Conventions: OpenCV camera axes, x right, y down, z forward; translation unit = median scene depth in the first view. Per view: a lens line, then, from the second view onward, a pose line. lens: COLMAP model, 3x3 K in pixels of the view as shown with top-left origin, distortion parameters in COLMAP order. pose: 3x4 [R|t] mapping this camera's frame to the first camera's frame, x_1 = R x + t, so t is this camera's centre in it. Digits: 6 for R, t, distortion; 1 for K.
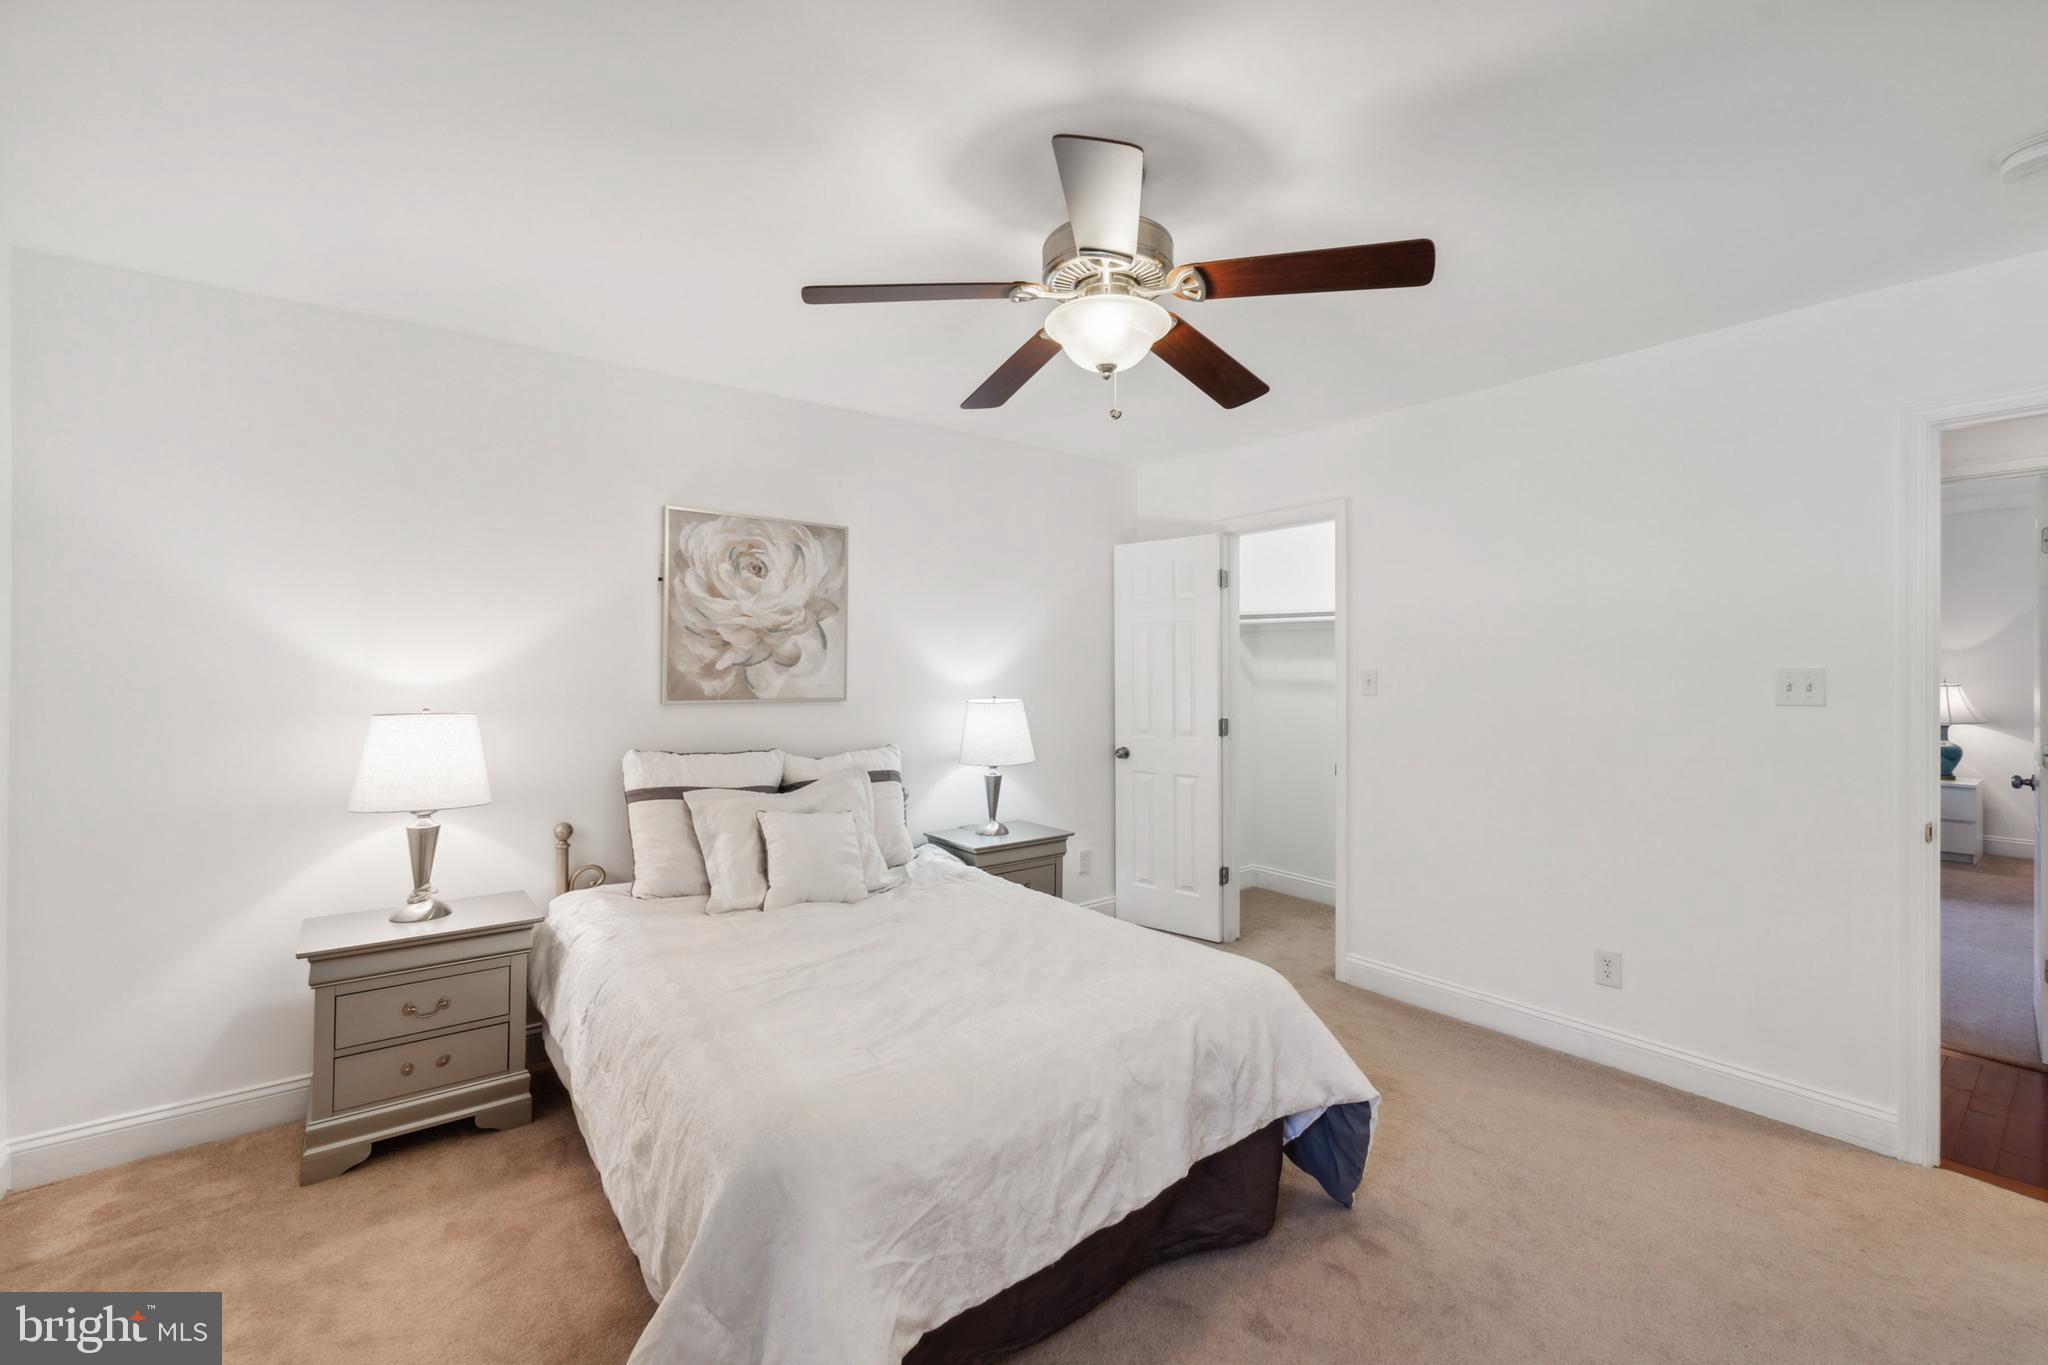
lens RADIAL K [[843.7, 0, 1019.4], [0, 843.7, 688.9], [0, 0, 1]] dist [0.001200, -0.000748]
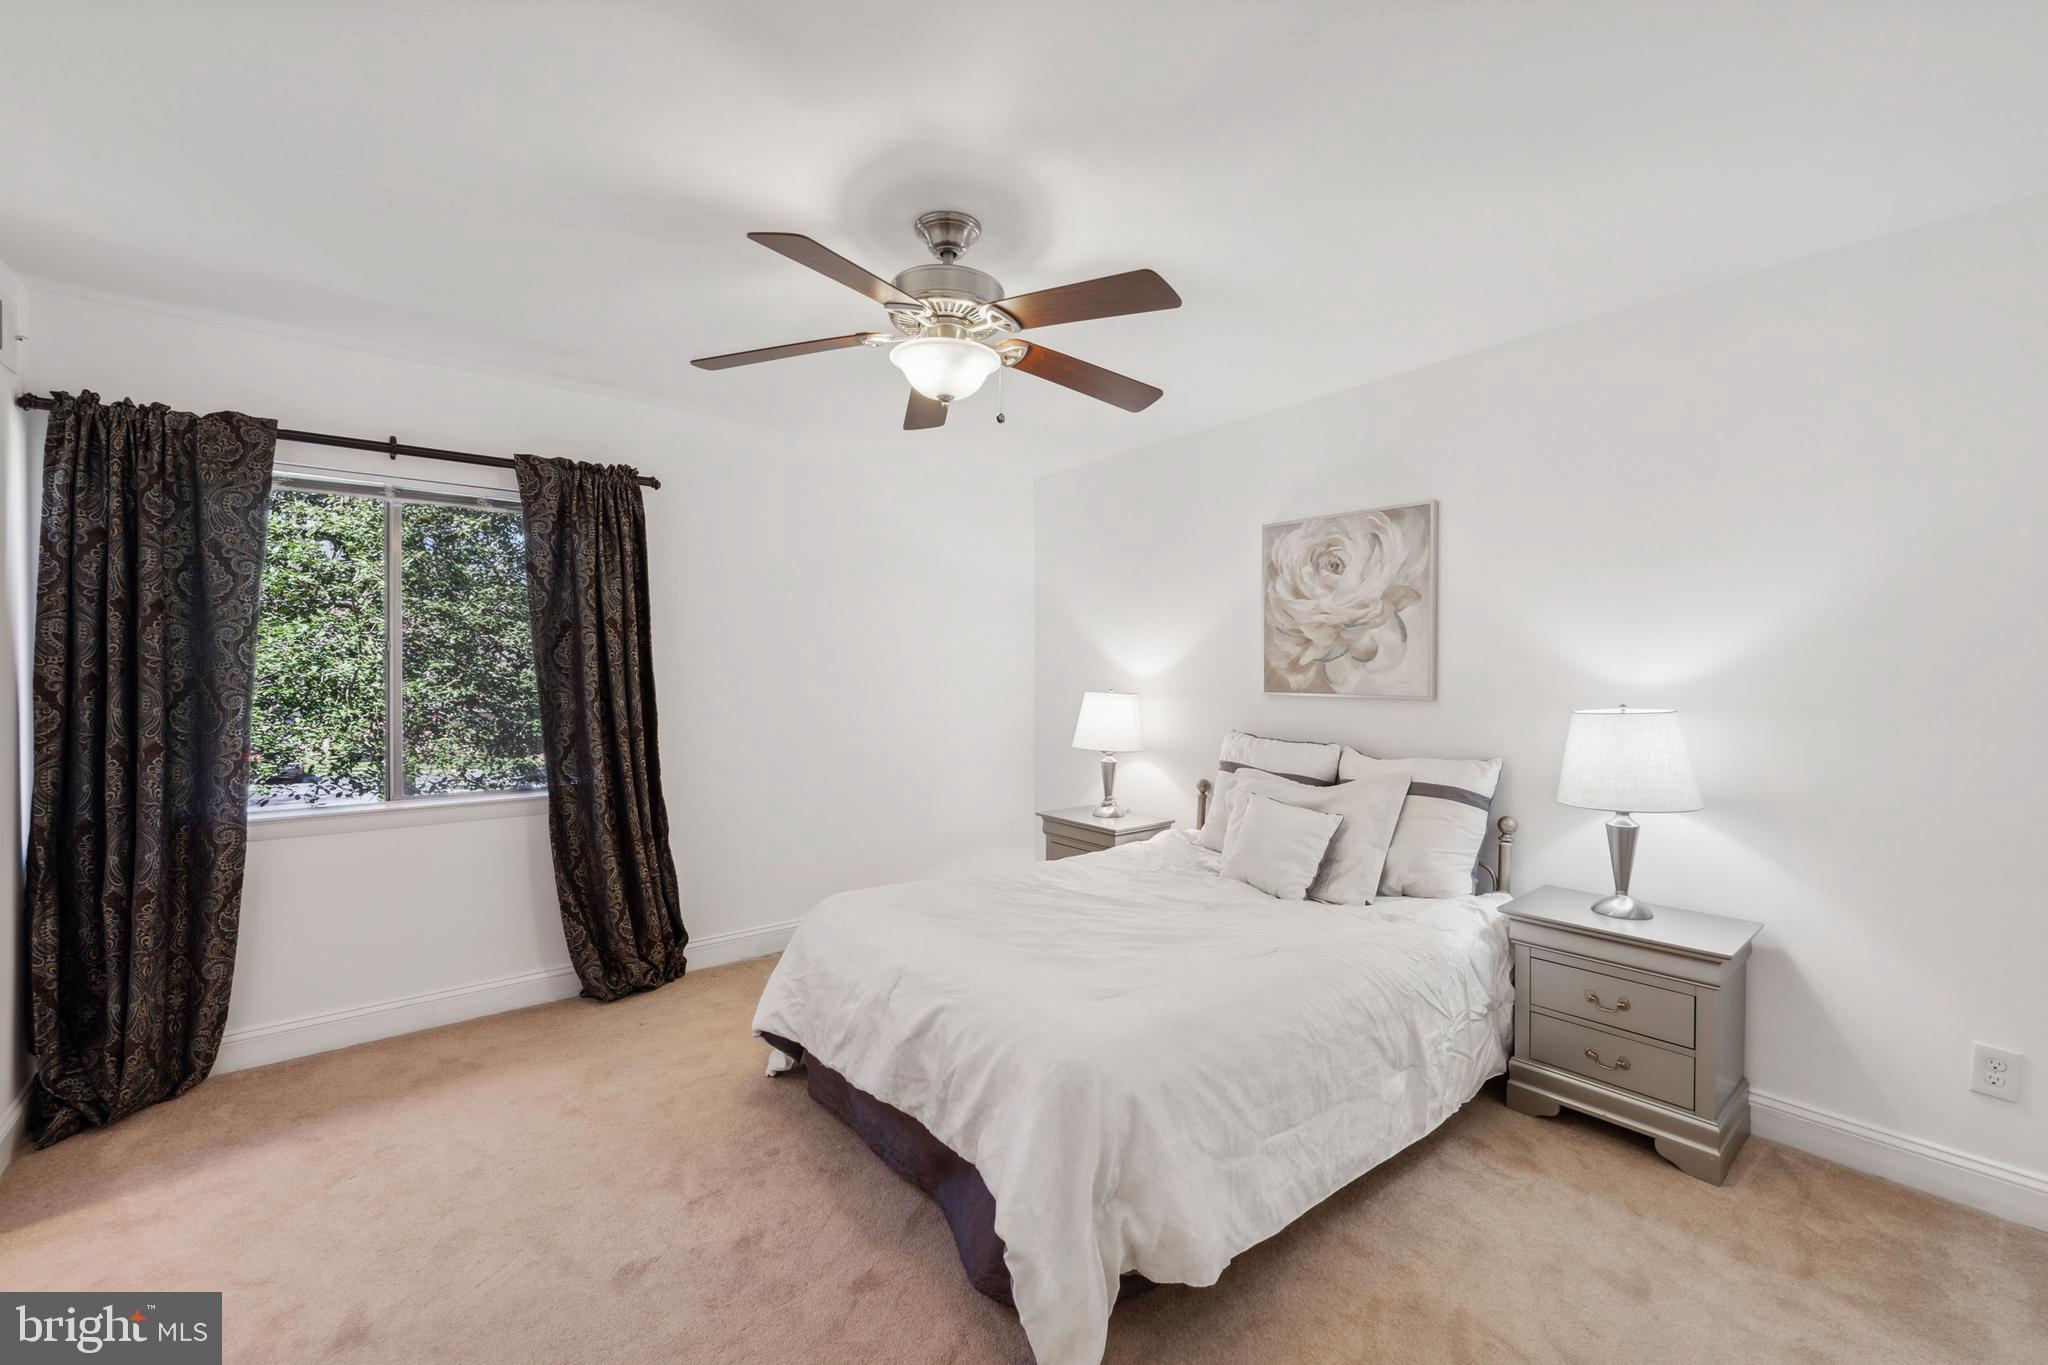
lens RADIAL K [[843.7, 0, 1022.5], [0, 843.7, 672.2], [0, 0, 1]] dist [0.001200, -0.000748]
pose [[0.032935, 0.000365, -0.999457, 0.690890], [-0.026105, 0.999659, -0.000496, -0.003643], [0.999117, 0.026107, 0.032934, 0.587092]]
